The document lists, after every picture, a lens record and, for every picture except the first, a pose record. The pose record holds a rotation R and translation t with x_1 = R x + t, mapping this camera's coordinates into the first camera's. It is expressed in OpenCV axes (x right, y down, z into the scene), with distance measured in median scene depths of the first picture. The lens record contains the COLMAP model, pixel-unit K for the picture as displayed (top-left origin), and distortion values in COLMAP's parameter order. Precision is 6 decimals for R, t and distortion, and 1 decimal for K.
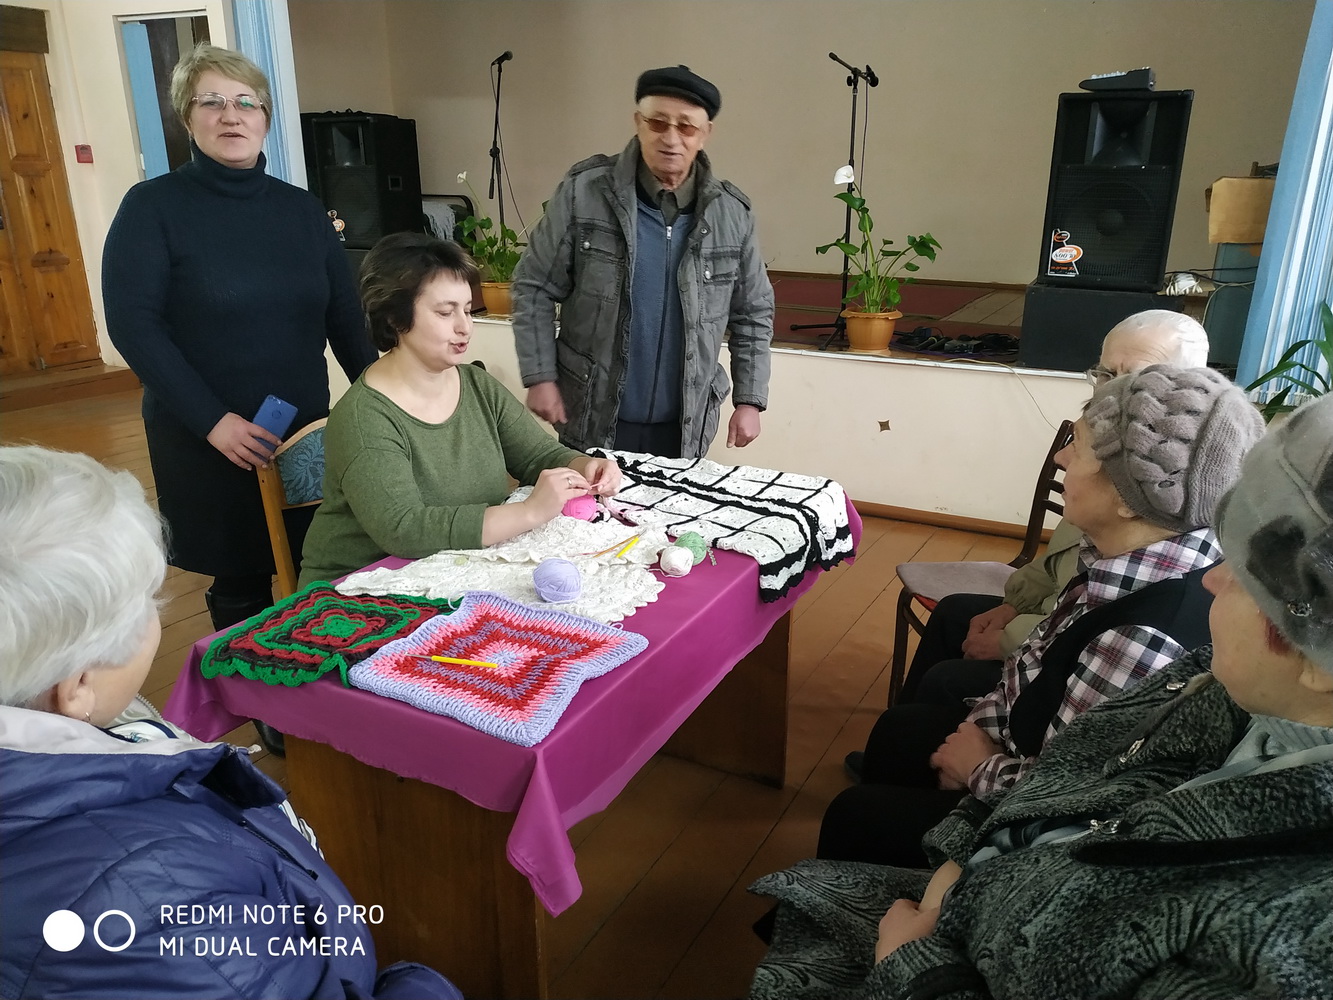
lens RADIAL K [[954.7, 0, 666.5], [0, 954.7, 500.0], [0, 0, 1]] dist [0.007274, -0.037636]
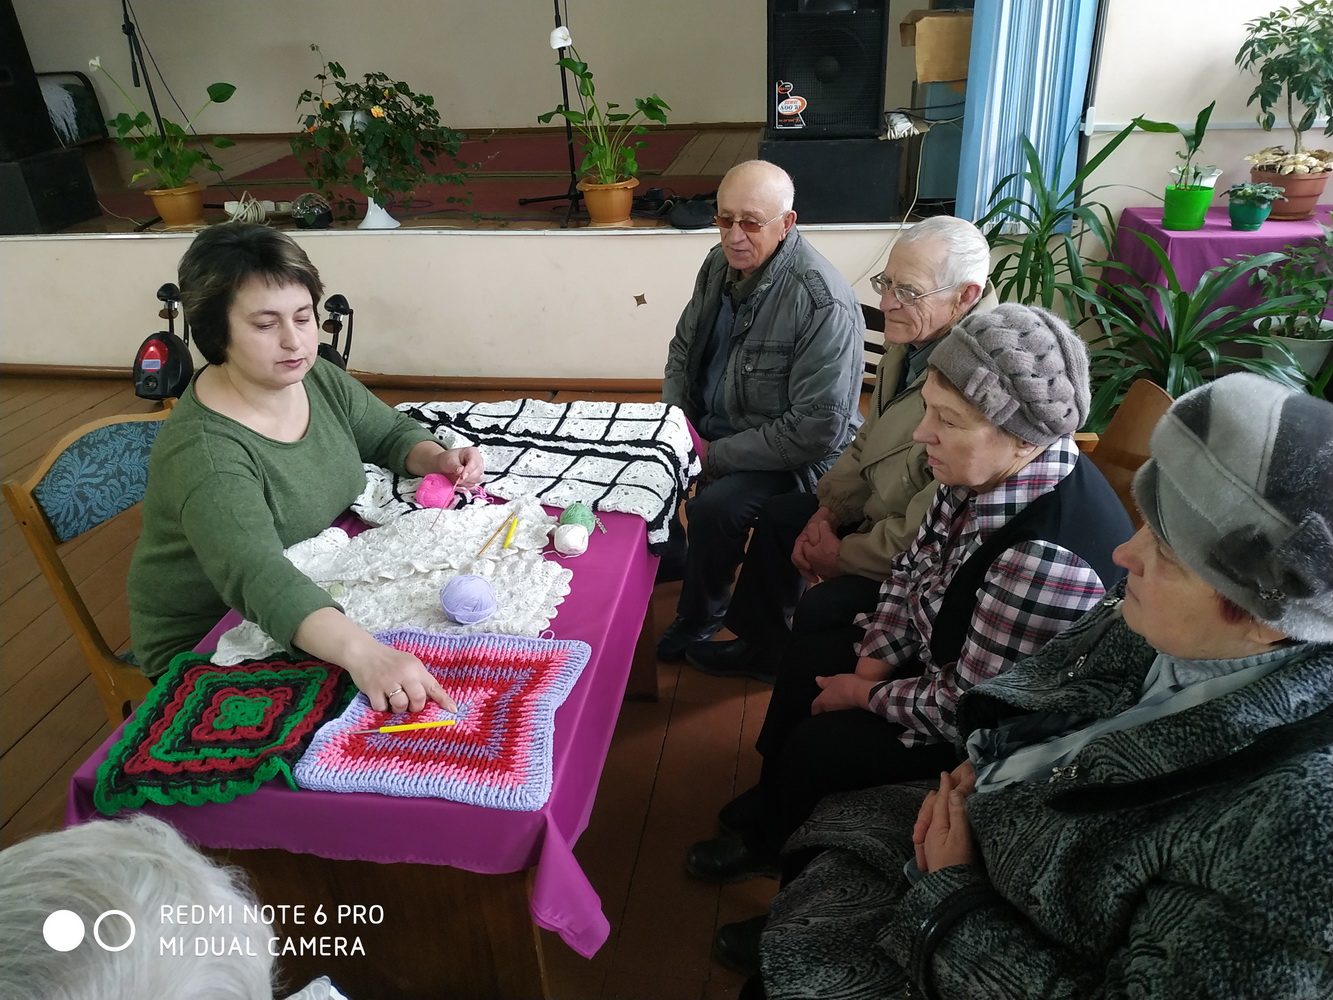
lens RADIAL K [[954.7, 0, 666.5], [0, 954.7, 500.0], [0, 0, 1]] dist [0.007274, -0.037636]
pose [[0.944843, -0.196702, 0.261880, -0.123188], [0.153838, 0.972411, 0.175356, -0.111352], [-0.289148, -0.125397, 0.949036, 0.058001]]
